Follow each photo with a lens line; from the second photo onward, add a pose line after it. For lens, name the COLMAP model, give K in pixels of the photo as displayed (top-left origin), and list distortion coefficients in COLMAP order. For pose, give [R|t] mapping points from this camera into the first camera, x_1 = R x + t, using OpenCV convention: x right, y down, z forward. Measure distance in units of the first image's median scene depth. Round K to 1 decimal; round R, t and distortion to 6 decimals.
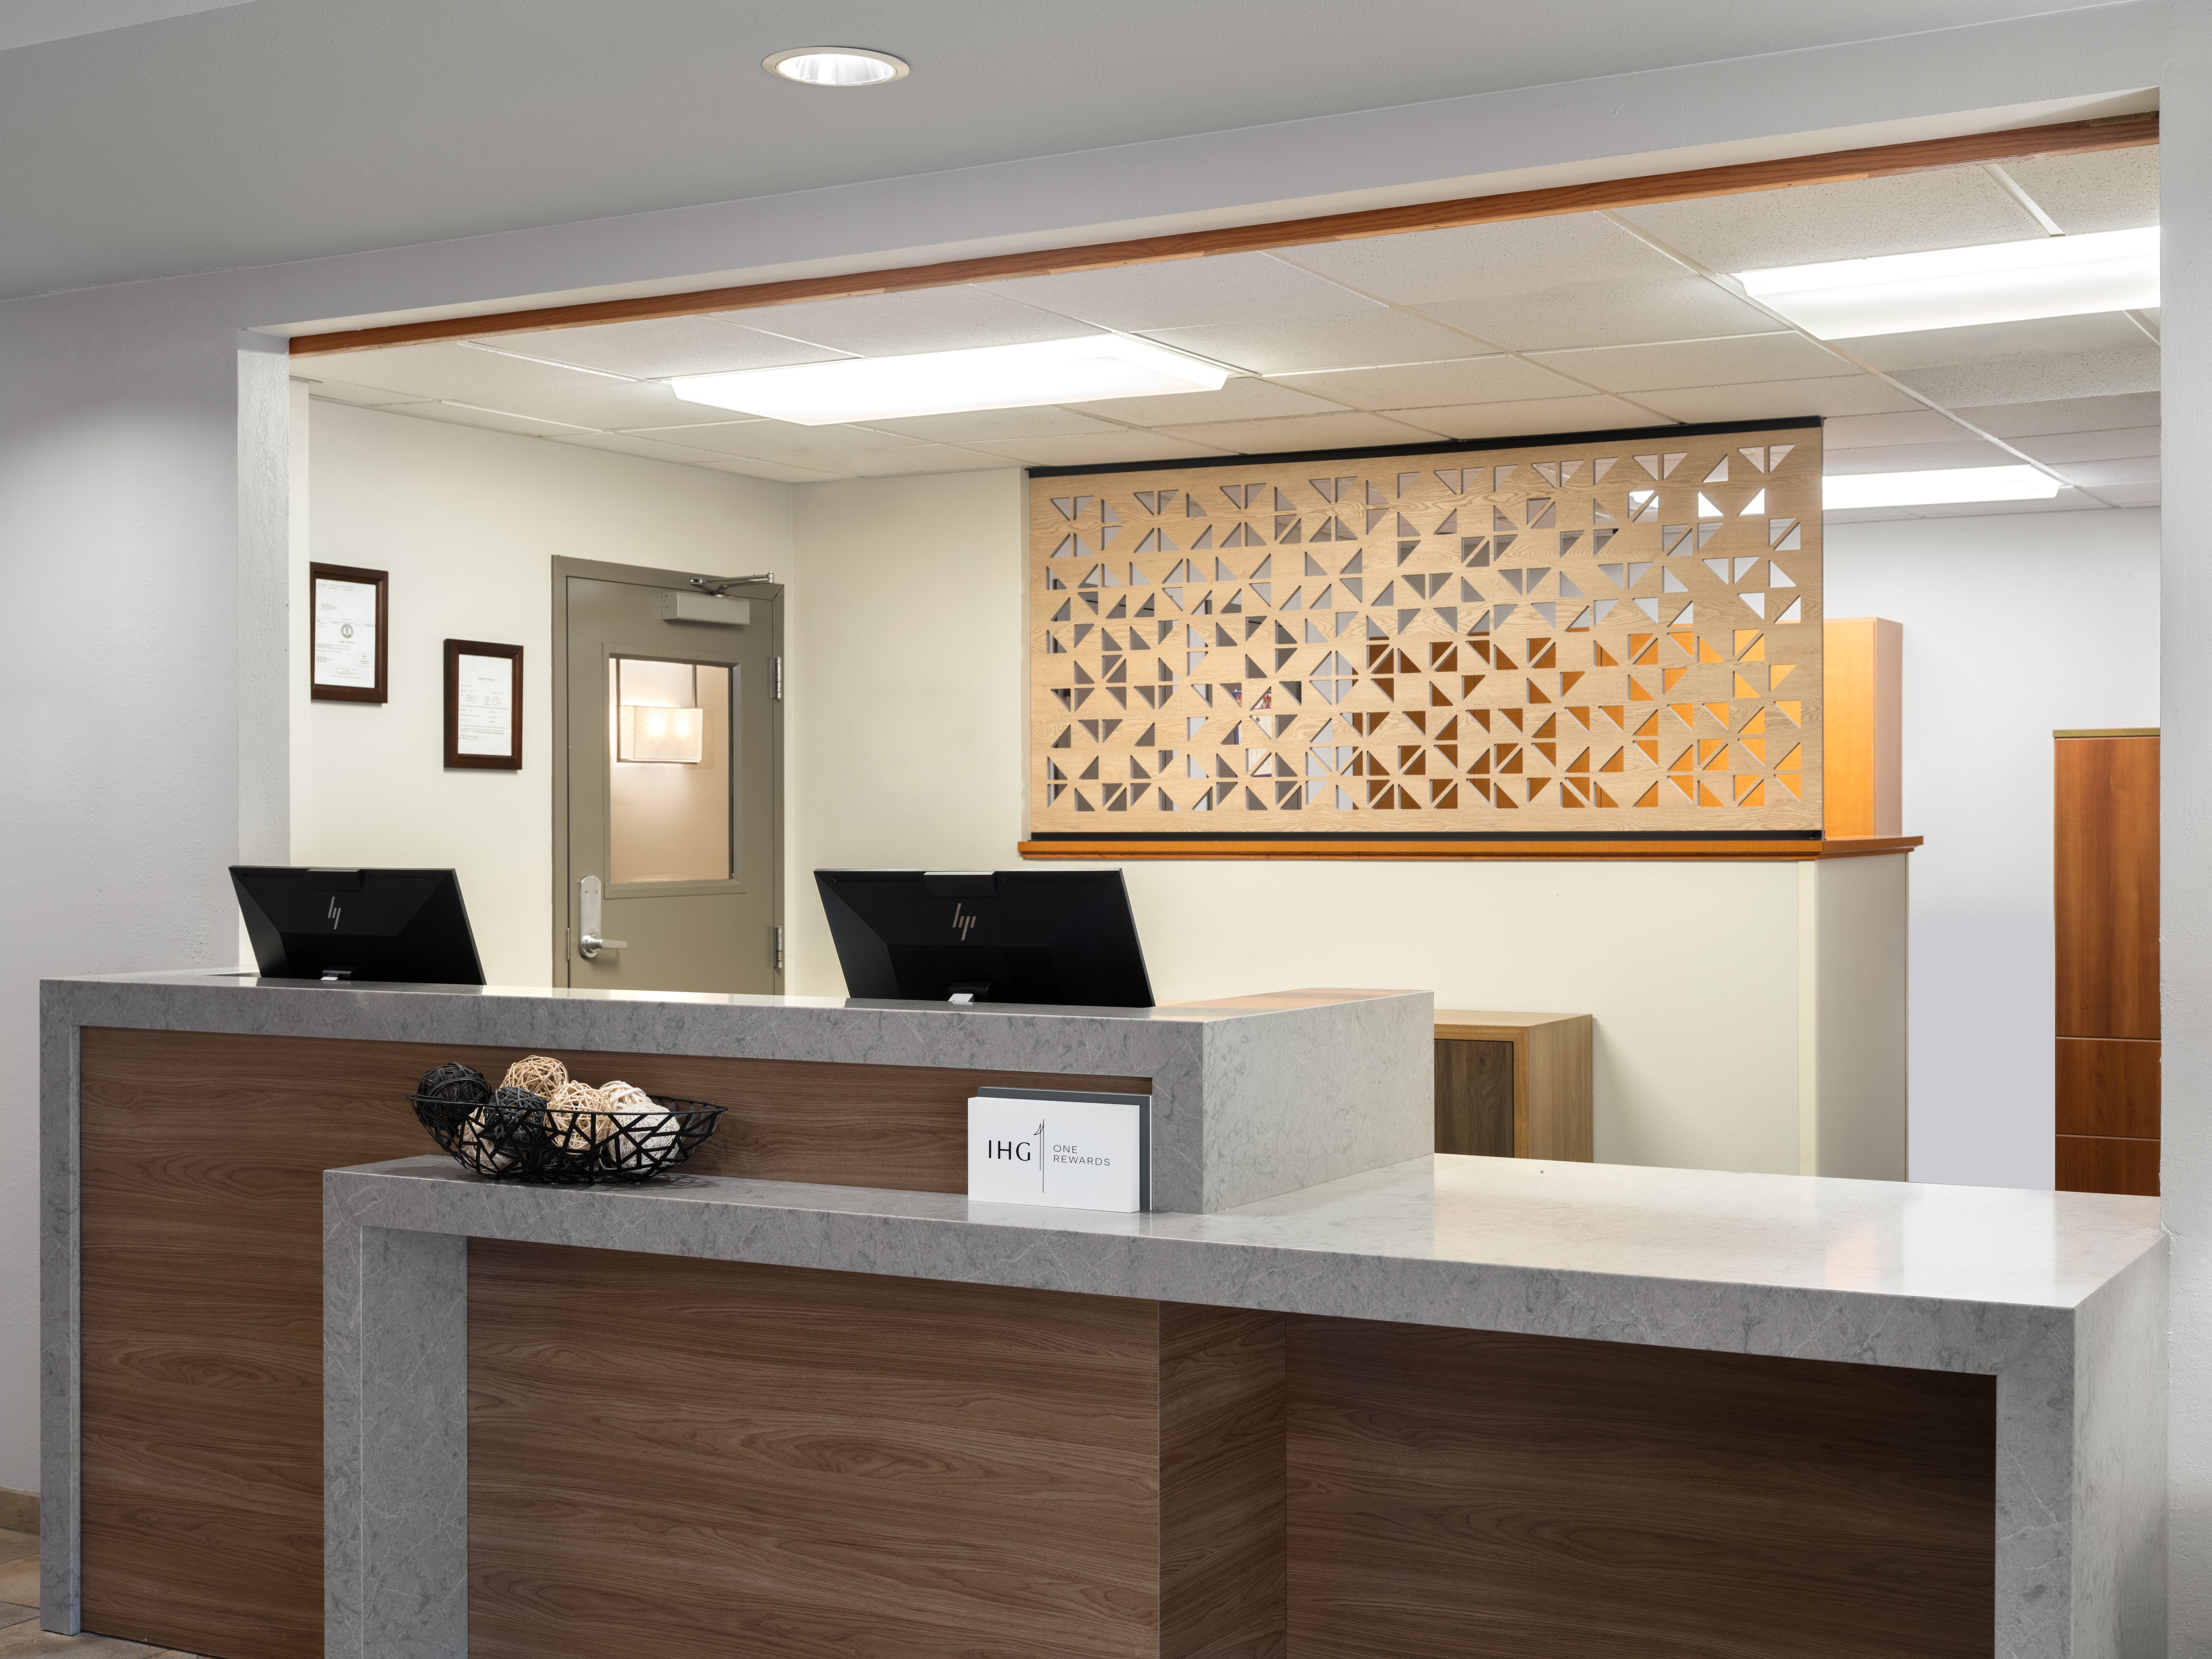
lens RADIAL K [[2733.3, 0, 1110.0], [0, 2733.3, 829.3], [0, 0, 1]] dist [0.021536, 0.000000]
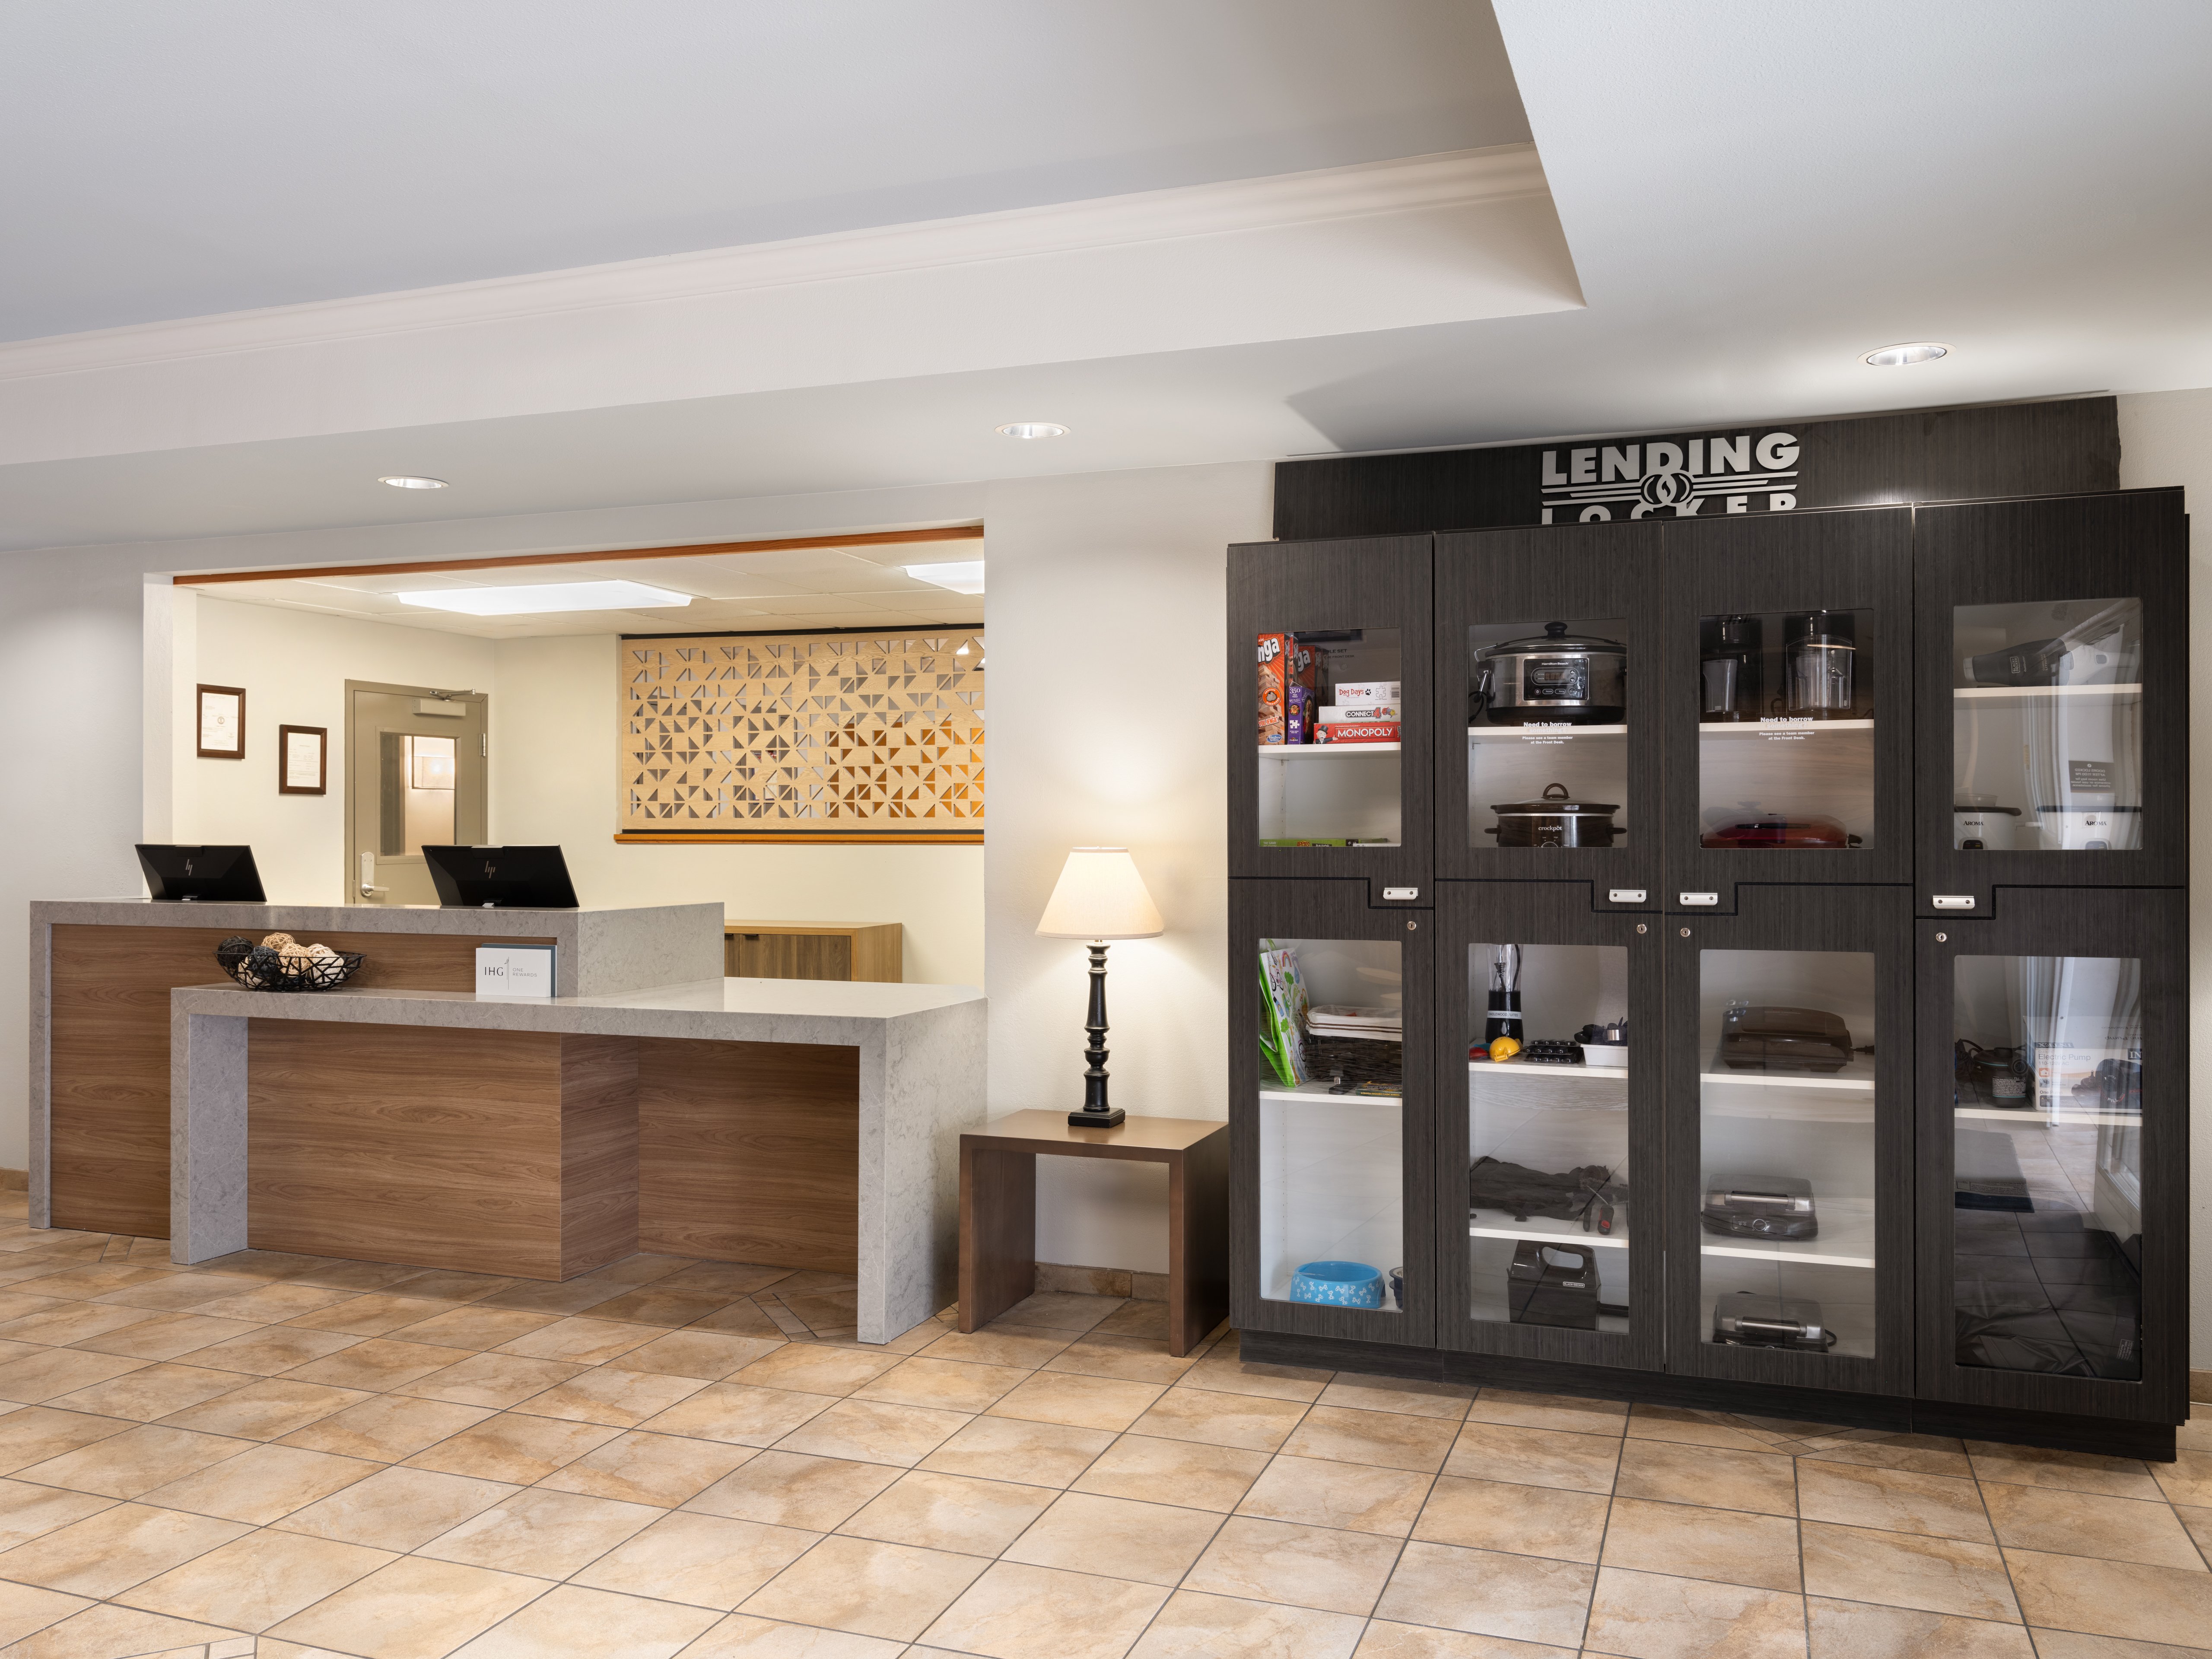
lens RADIAL K [[1756.9, 0, 1100.3], [0, 1756.9, 825.8], [0, 0, 1]] dist [0.009124, 0.019841]
pose [[0.988918, 0.003620, 0.148420, 0.197167], [-0.003282, 0.999991, -0.002521, 0.001119], [-0.148428, 0.002006, 0.988921, -0.403675]]
